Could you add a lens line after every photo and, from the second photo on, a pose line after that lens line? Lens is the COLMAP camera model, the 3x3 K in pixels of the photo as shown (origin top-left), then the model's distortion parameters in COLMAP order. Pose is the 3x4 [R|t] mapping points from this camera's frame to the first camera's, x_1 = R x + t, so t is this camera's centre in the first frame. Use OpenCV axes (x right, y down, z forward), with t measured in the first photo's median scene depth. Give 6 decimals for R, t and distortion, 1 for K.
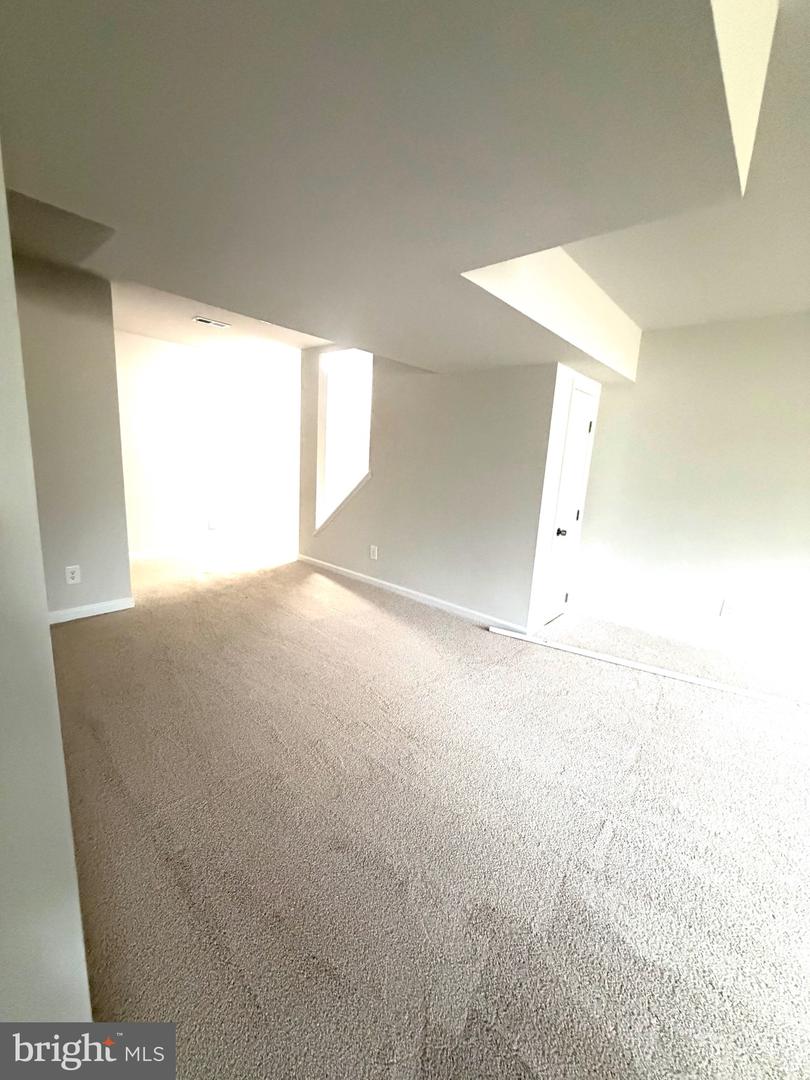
lens RADIAL K [[429.7, 0, 403.8], [0, 429.7, 538.2], [0, 0, 1]] dist [-0.000957, 0.000185]
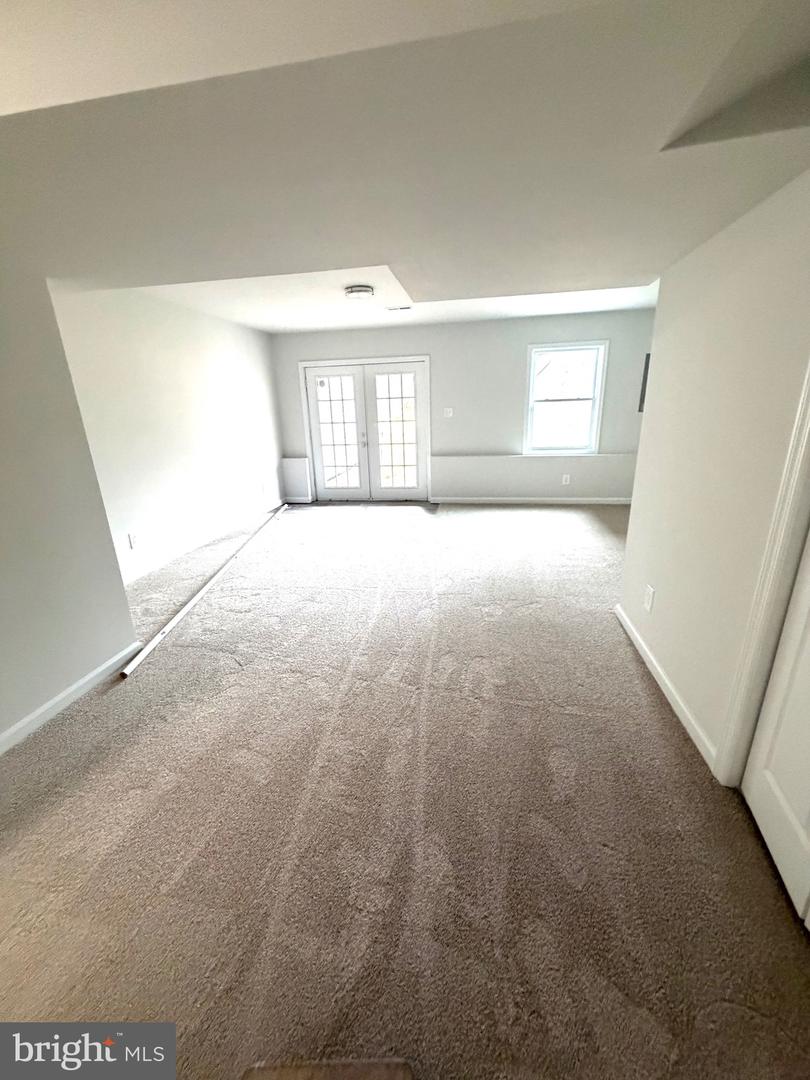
lens RADIAL K [[429.7, 0, 403.8], [0, 429.7, 538.2], [0, 0, 1]] dist [-0.000957, 0.000185]
pose [[-0.507052, -0.297076, 0.809101, -0.518640], [0.174750, 0.883795, 0.434014, -0.199581], [-0.844015, 0.361458, -0.396216, 0.818176]]
